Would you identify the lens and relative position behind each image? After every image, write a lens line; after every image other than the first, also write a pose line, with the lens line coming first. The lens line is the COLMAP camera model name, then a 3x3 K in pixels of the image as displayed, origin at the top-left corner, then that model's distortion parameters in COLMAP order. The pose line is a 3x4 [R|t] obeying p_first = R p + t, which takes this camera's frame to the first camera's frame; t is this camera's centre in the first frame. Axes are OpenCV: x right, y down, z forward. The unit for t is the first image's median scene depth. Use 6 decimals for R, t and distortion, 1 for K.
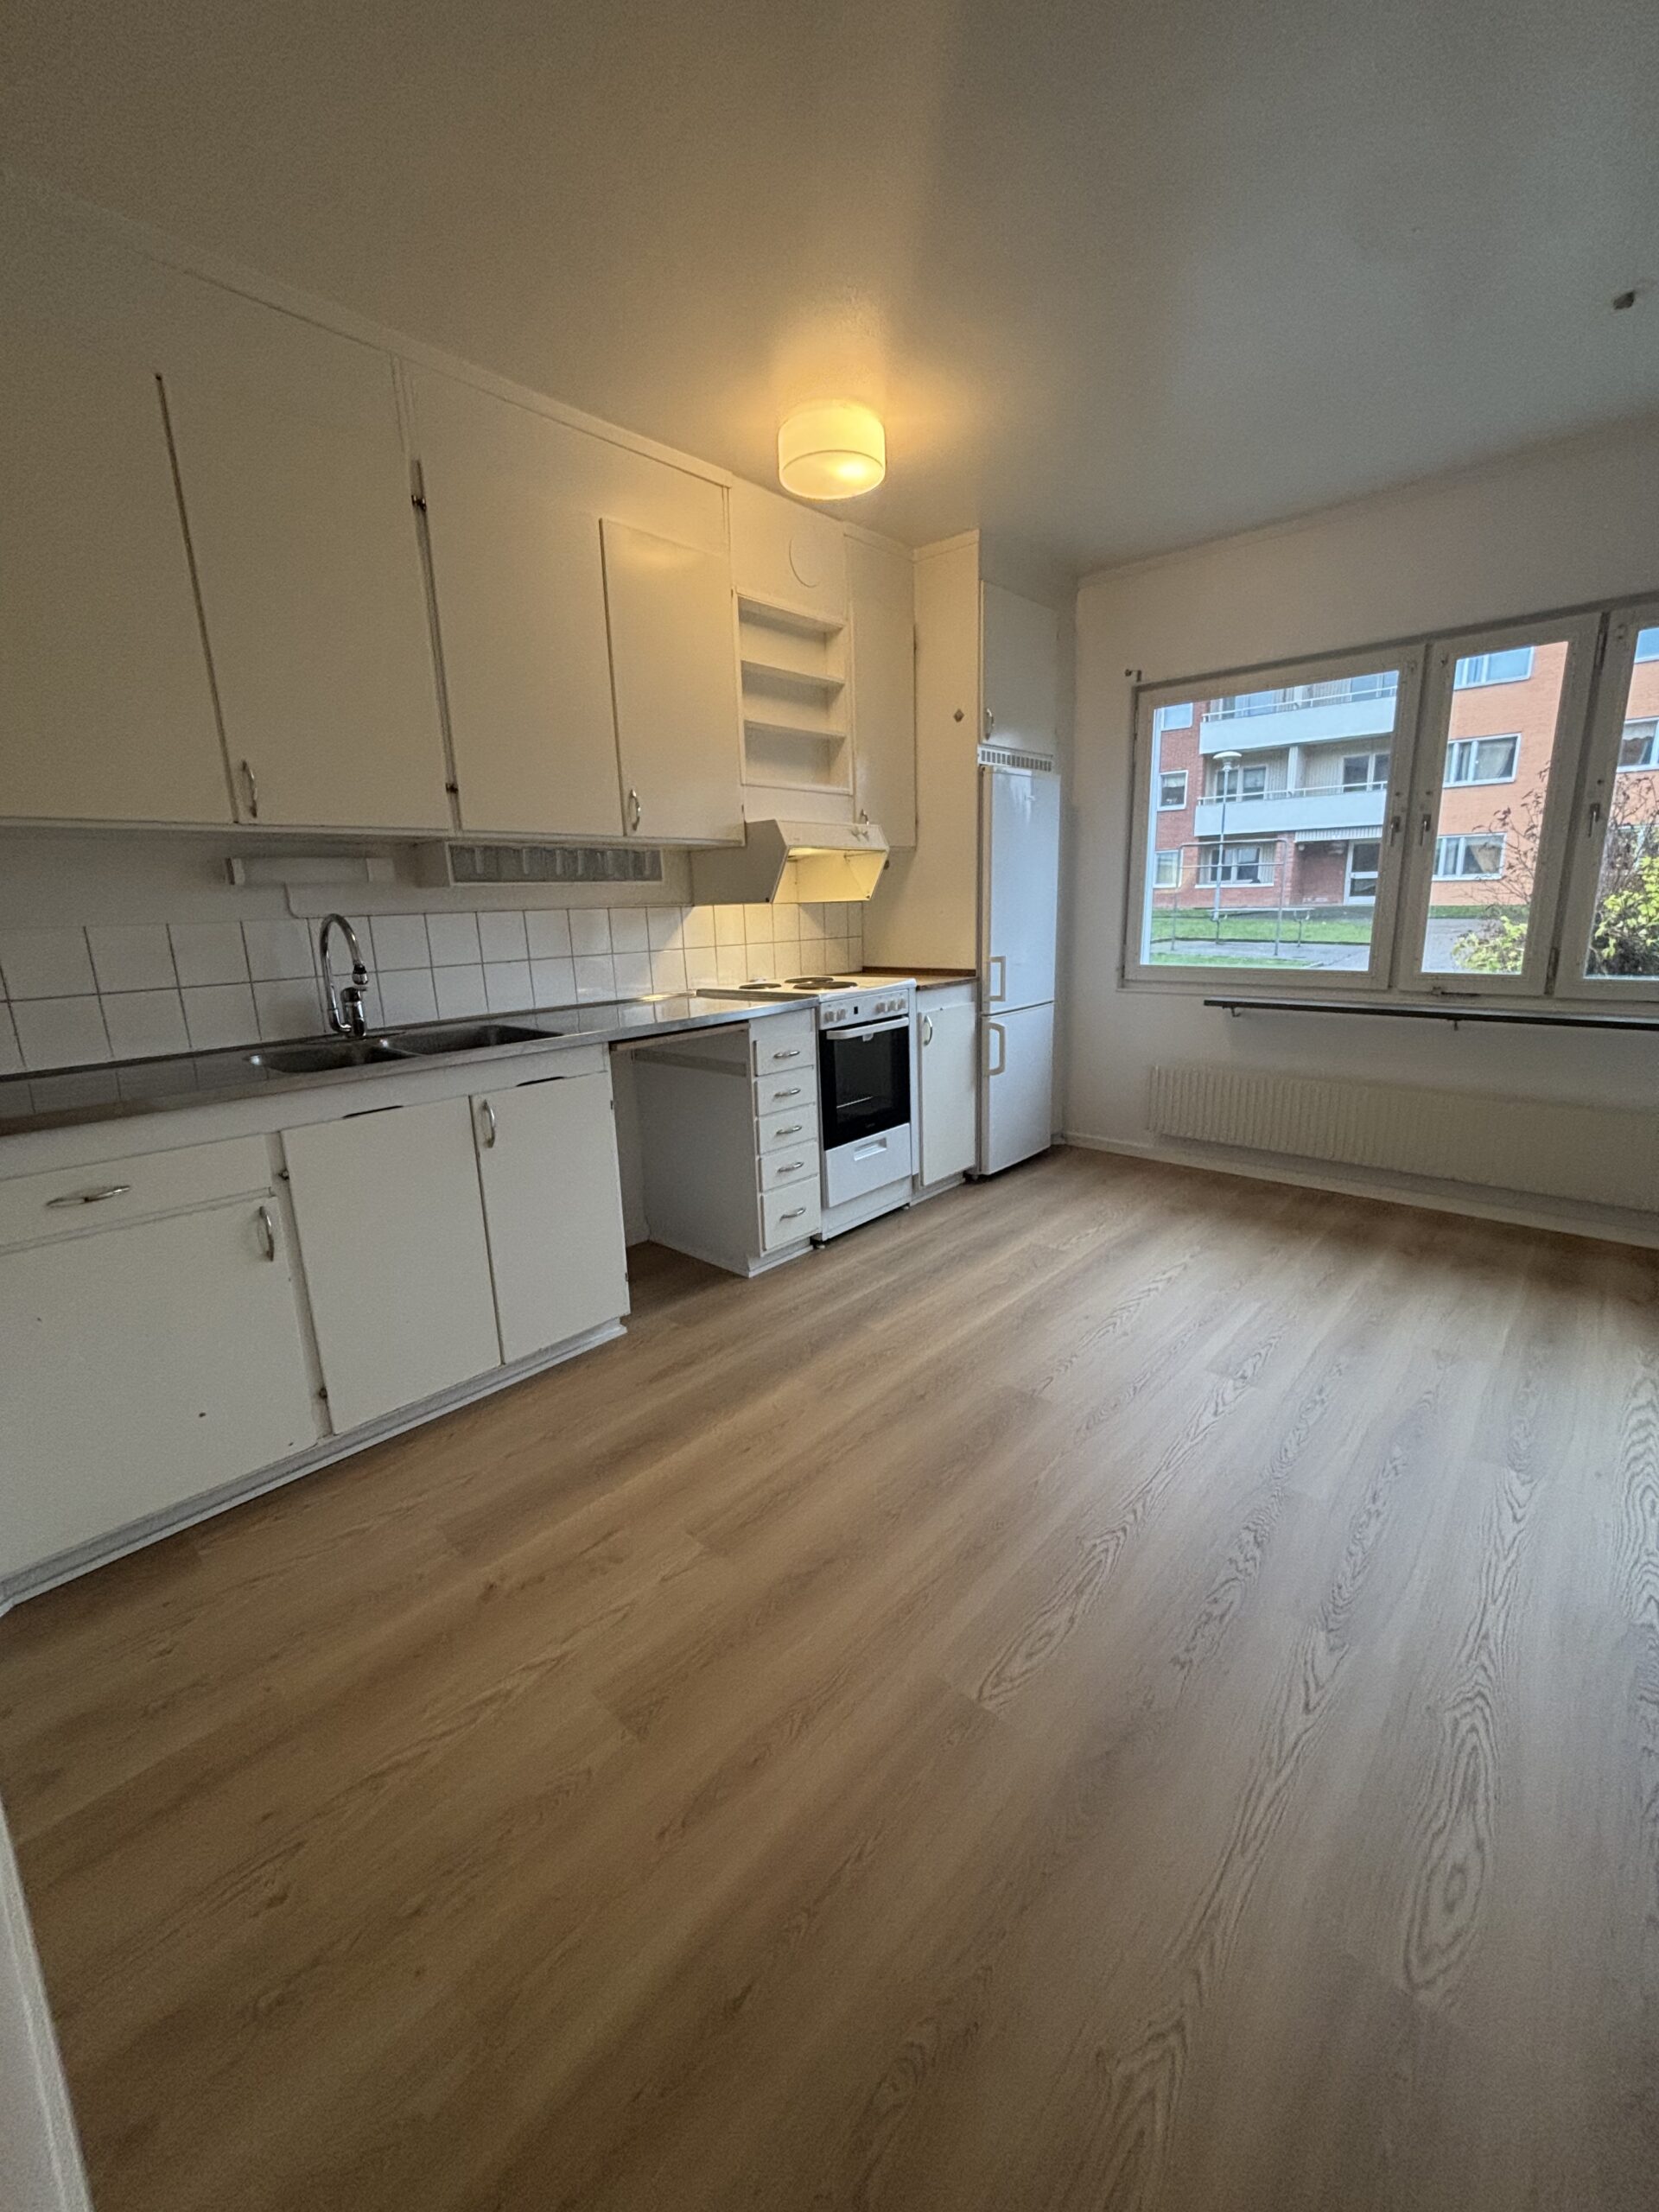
lens RADIAL K [[882.4, 0, 826.6], [0, 882.4, 1105.7], [0, 0, 1]] dist [-0.000615, -0.000478]
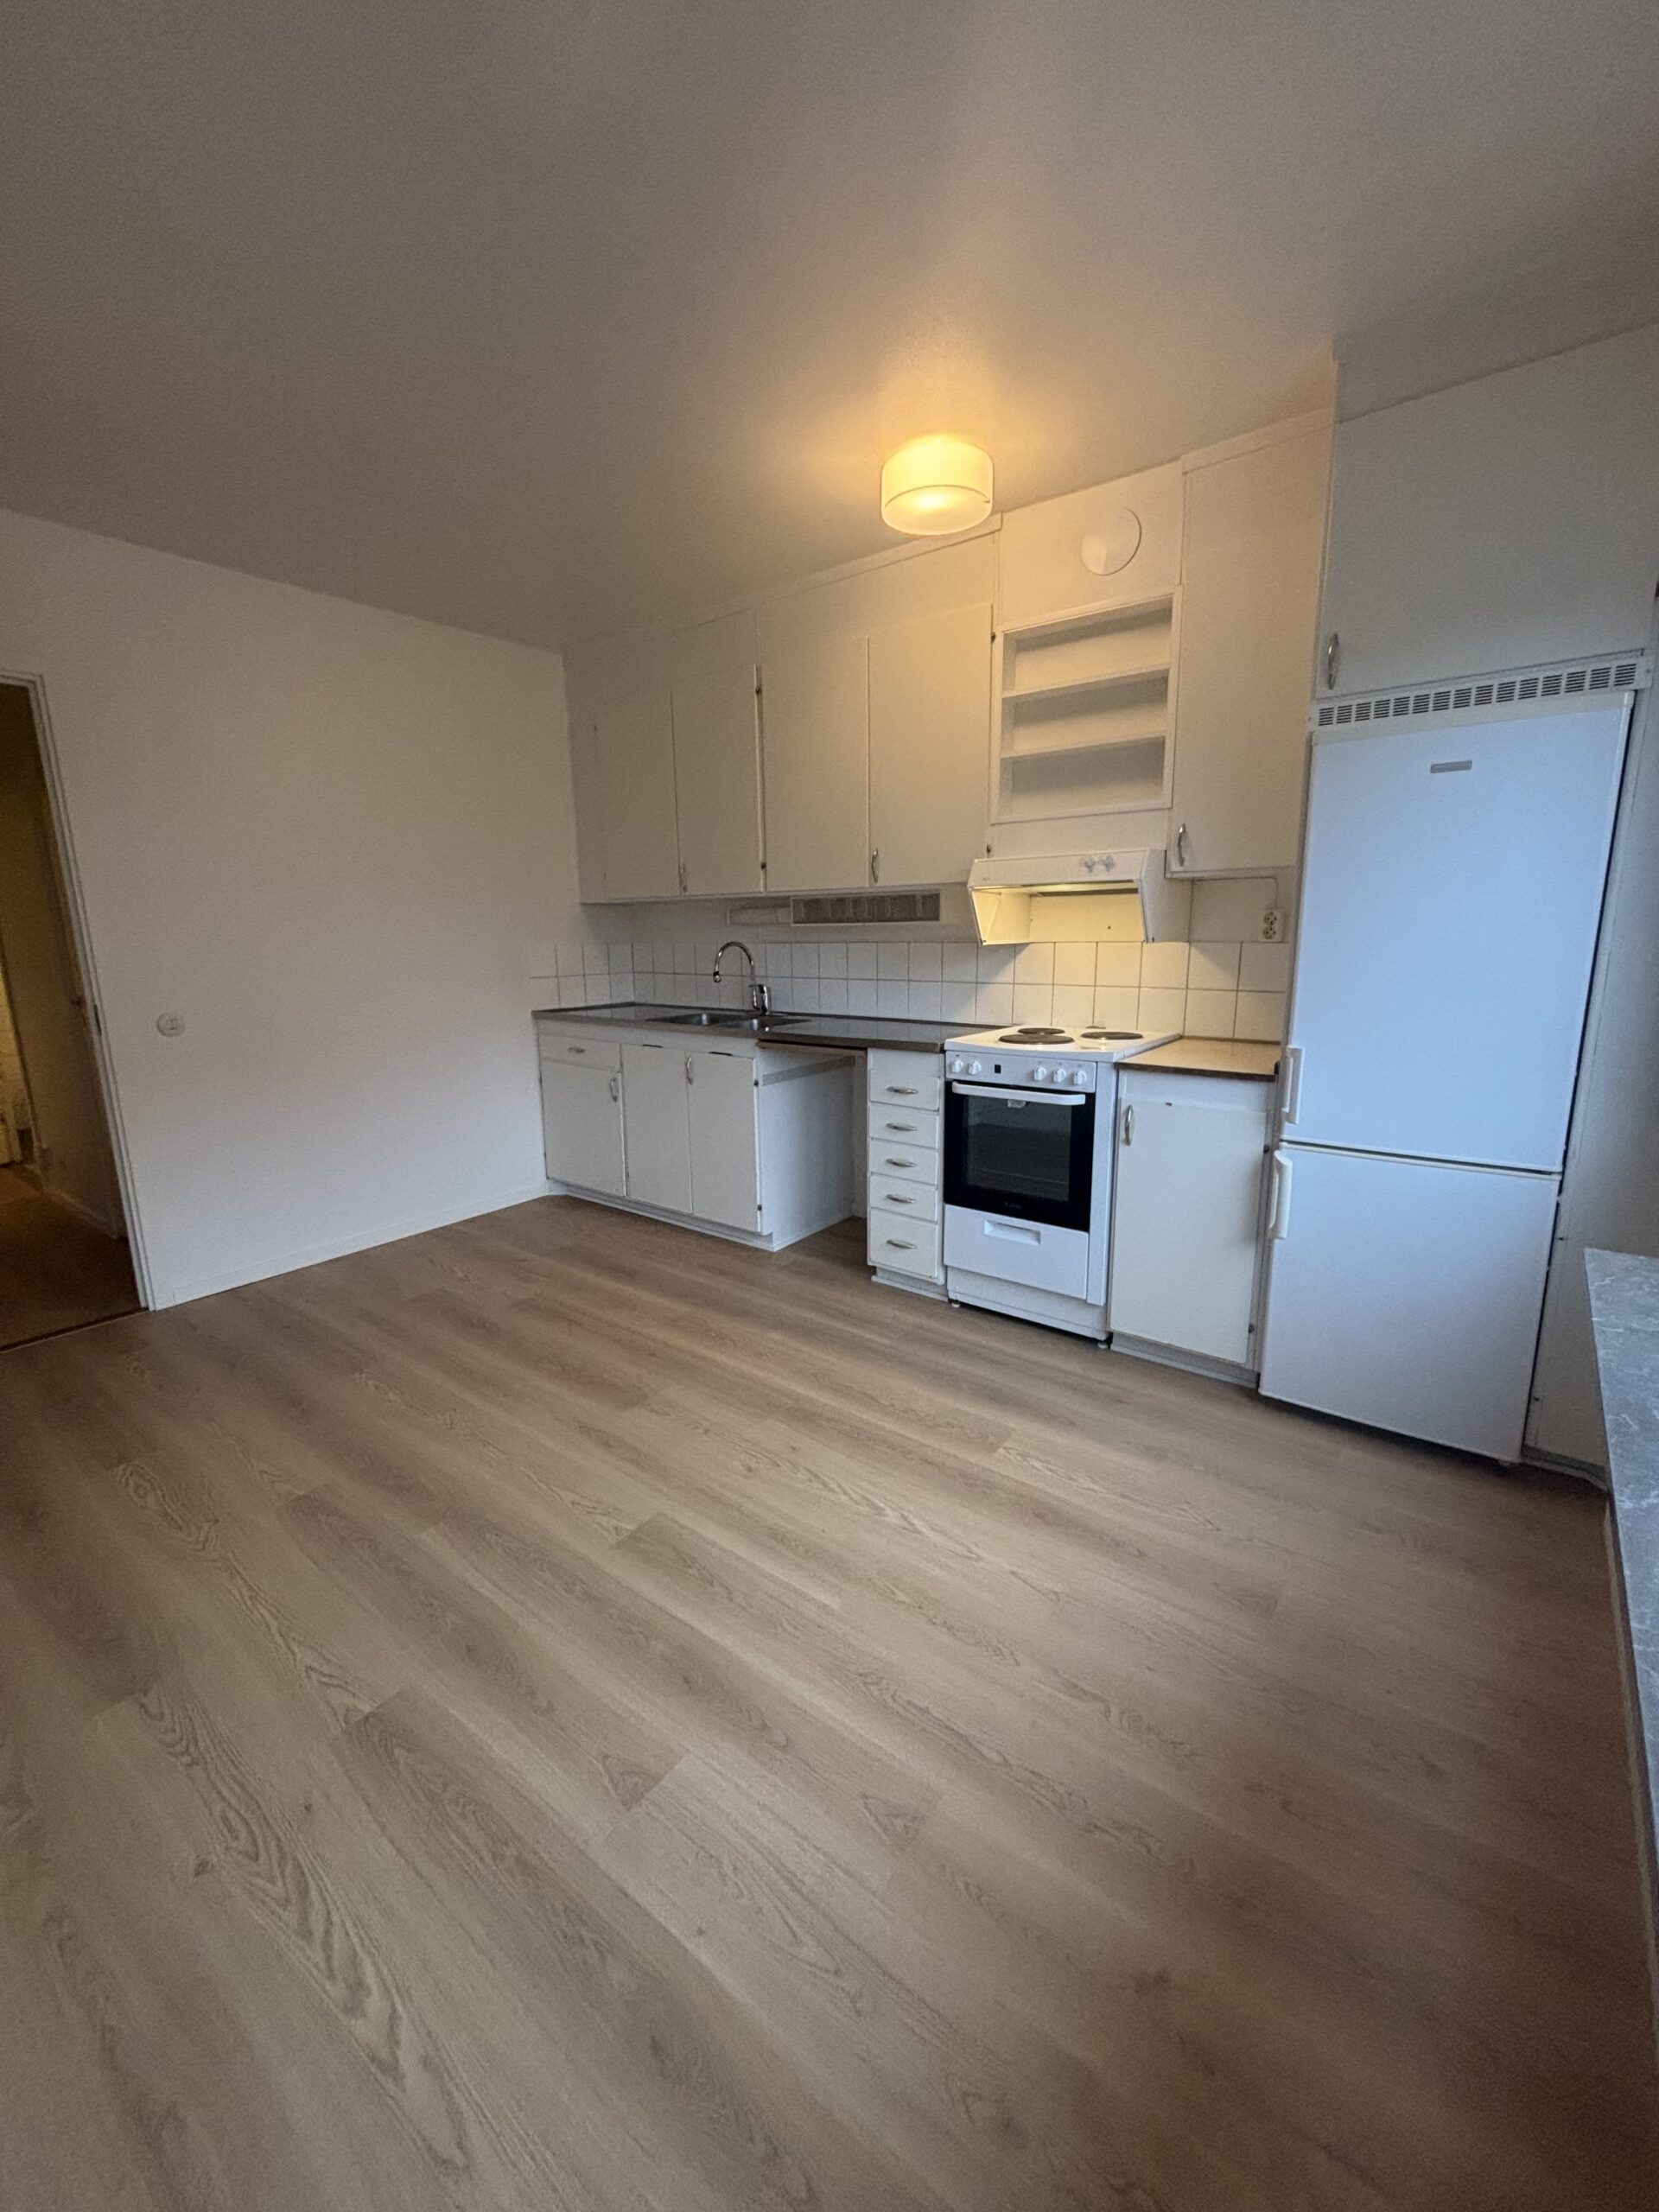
lens RADIAL K [[882.4, 0, 826.6], [0, 882.4, 1105.7], [0, 0, 1]] dist [-0.000615, -0.000478]
pose [[0.081203, 0.229948, -0.969809, 0.903550], [-0.213245, 0.954500, 0.208462, -0.225657], [0.973618, 0.189879, 0.126543, 0.741362]]
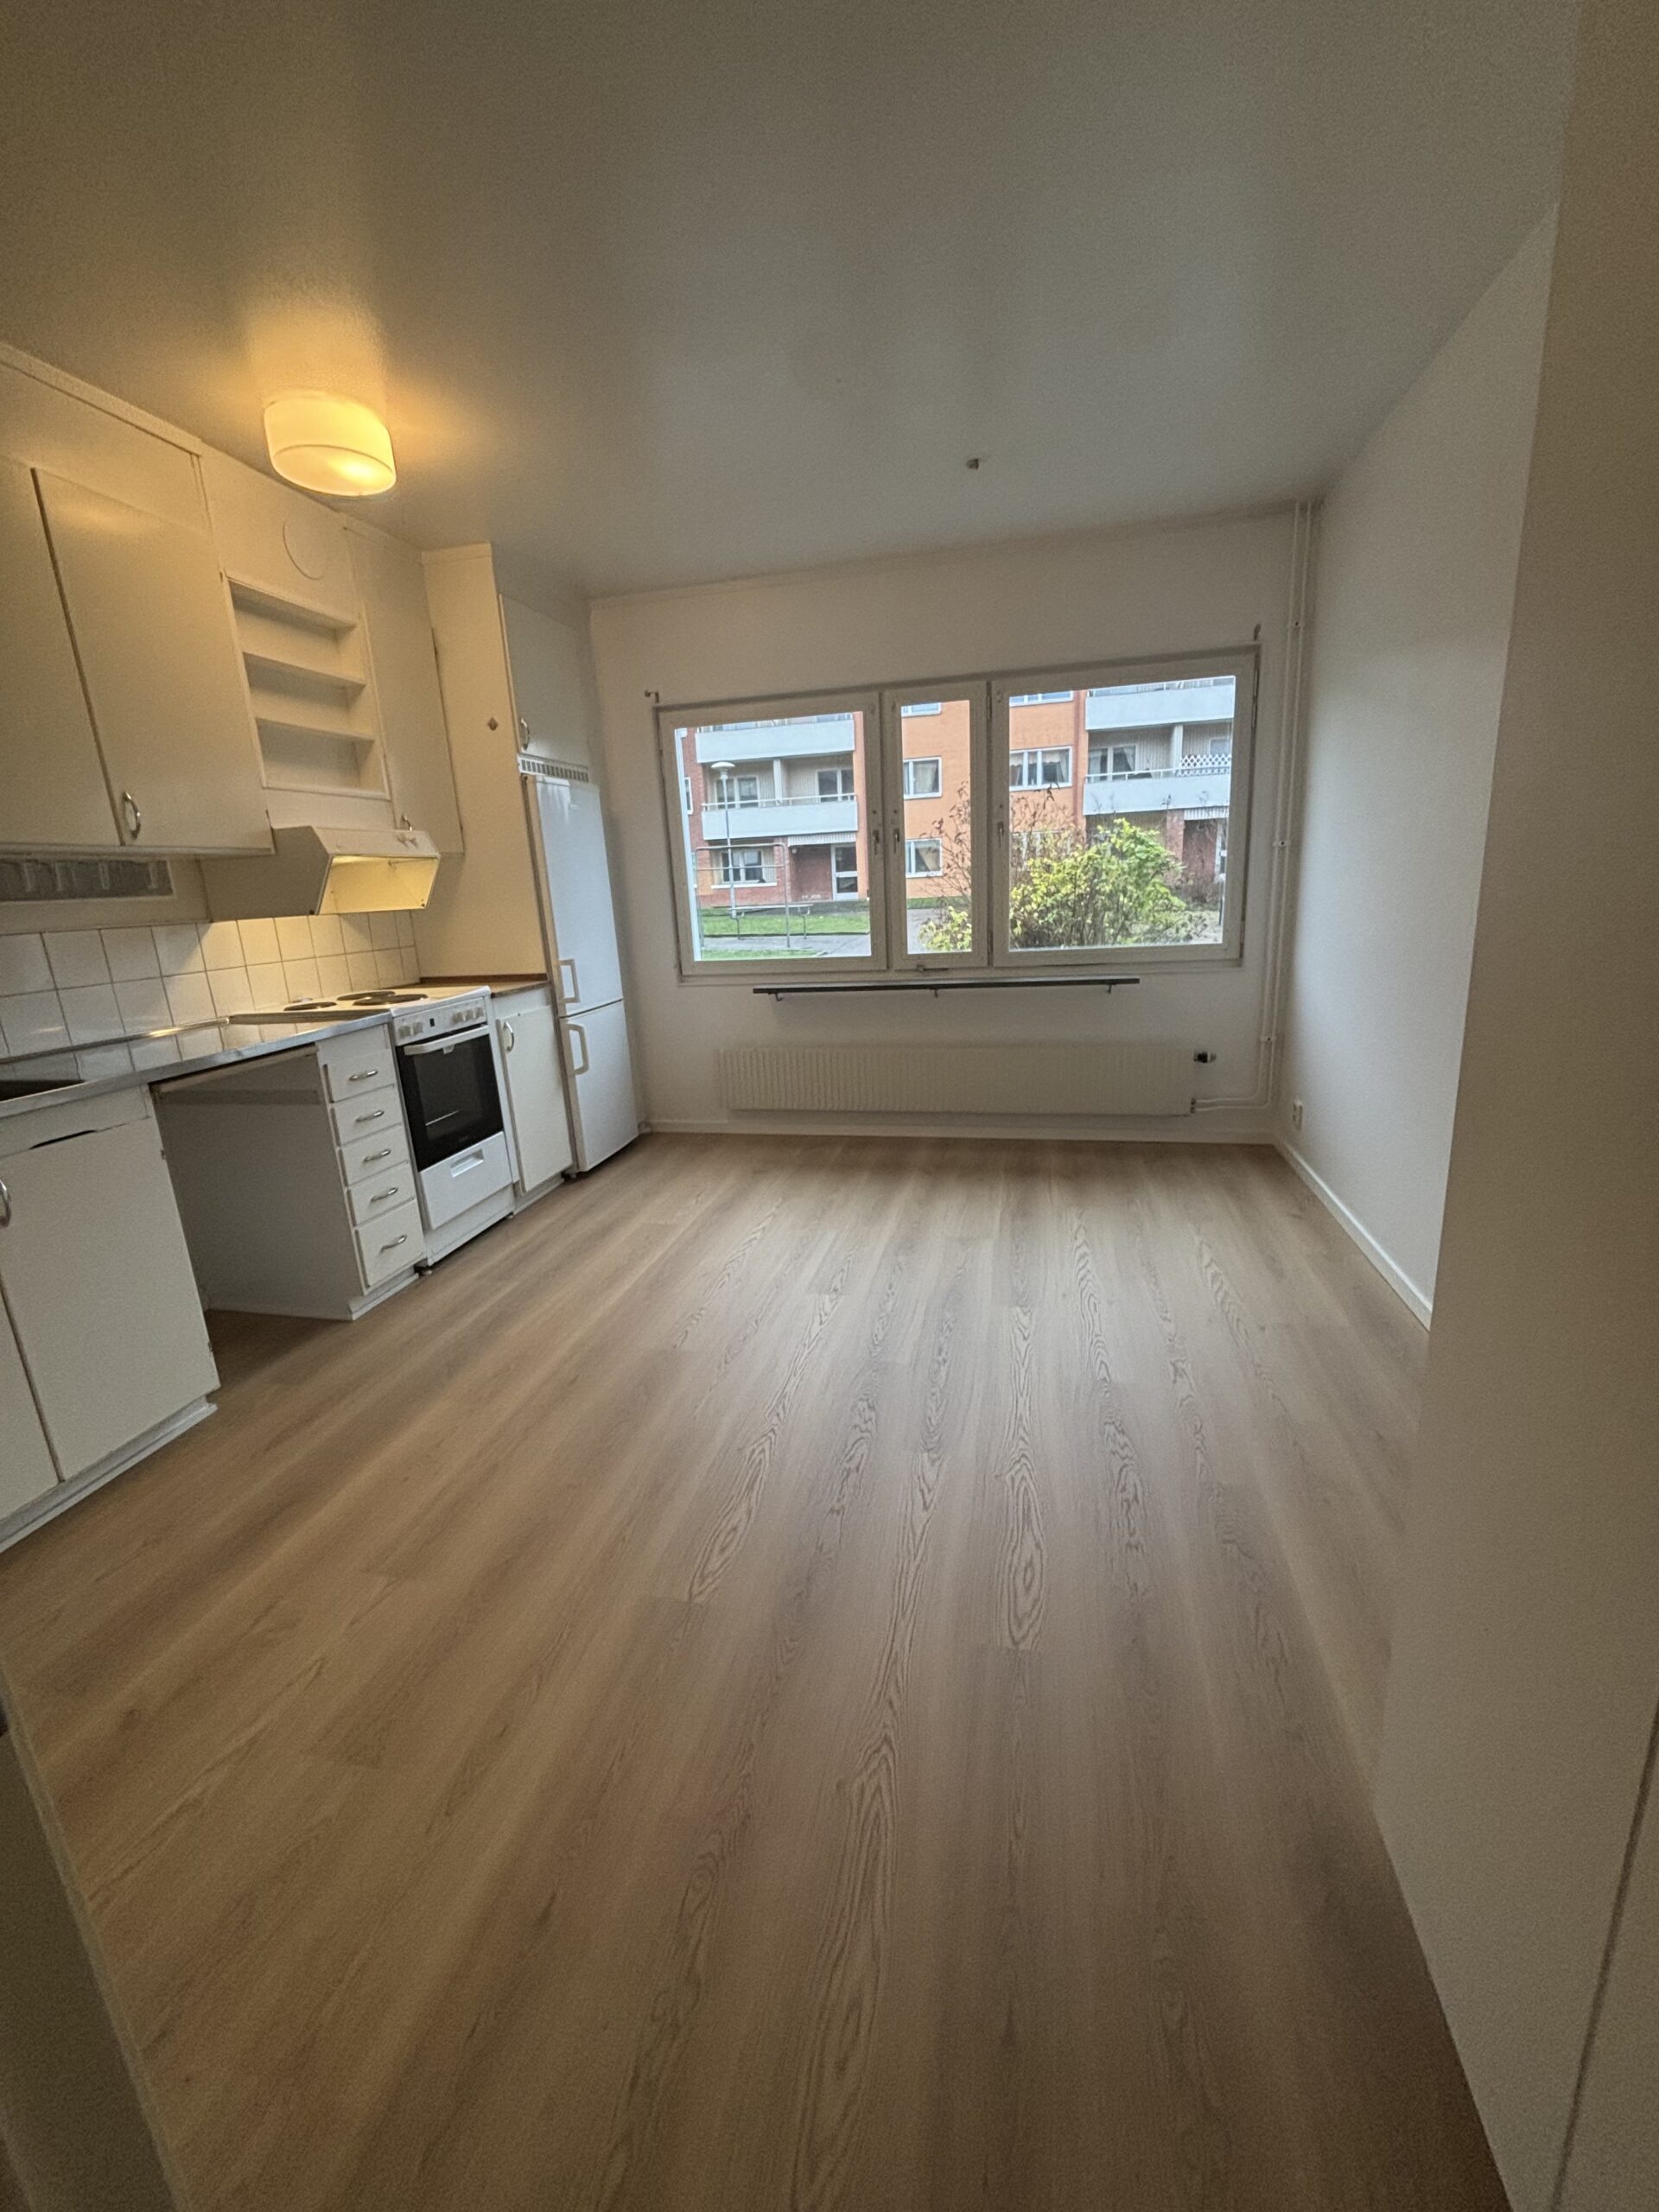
lens RADIAL K [[882.4, 0, 826.6], [0, 882.4, 1105.7], [0, 0, 1]] dist [-0.000615, -0.000478]
pose [[0.872036, -0.136348, 0.470066, -0.057448], [0.137922, 0.989949, 0.031281, 0.011345], [-0.469607, 0.037555, 0.882077, -0.057053]]
